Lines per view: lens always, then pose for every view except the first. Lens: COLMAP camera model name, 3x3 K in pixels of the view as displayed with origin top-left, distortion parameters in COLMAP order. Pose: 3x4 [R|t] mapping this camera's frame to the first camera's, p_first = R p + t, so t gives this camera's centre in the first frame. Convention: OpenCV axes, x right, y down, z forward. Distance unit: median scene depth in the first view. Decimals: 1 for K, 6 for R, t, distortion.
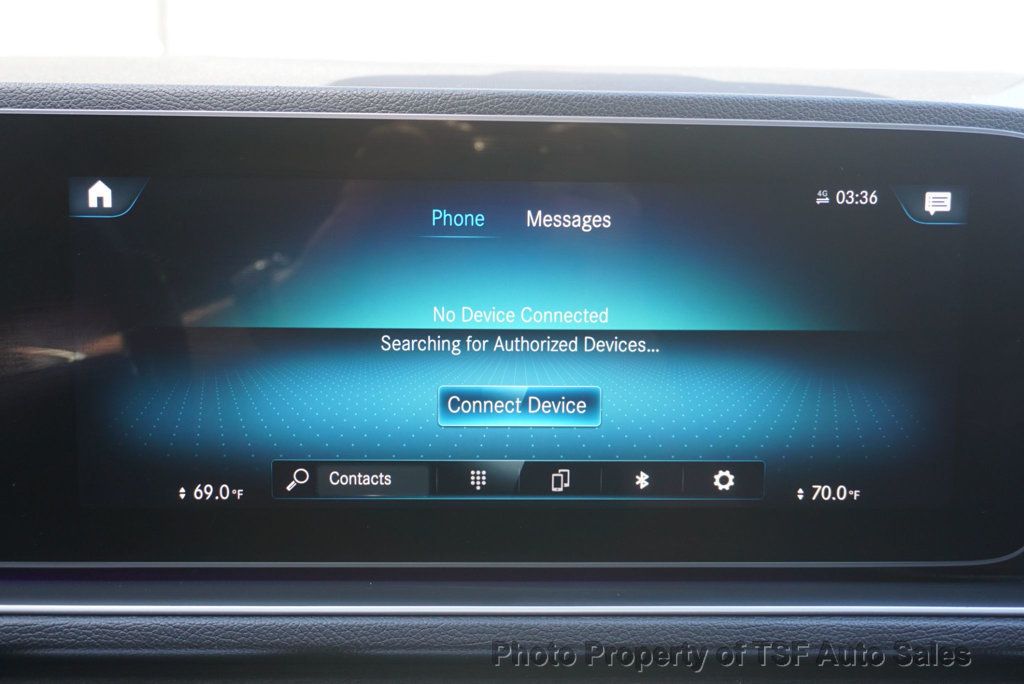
lens RADIAL K [[1137.5, 0, 428.8], [0, 1137.5, 351.6], [0, 0, 1]] dist [0.016106, 0.000000]
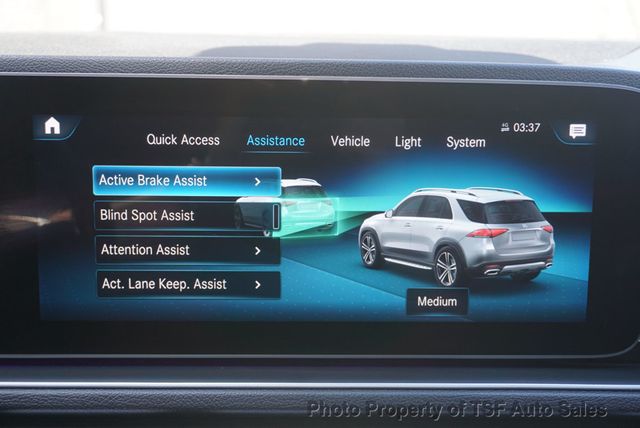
lens RADIAL K [[710.9, 0, 331.1], [0, 710.9, 232.2], [0, 0, 1]] dist [0.016106, 0.000000]
pose [[0.999970, 0.001444, -0.007636, 0.110349], [-0.001362, 0.999941, 0.010757, 0.000558], [0.007651, -0.010746, 0.999913, 0.001905]]
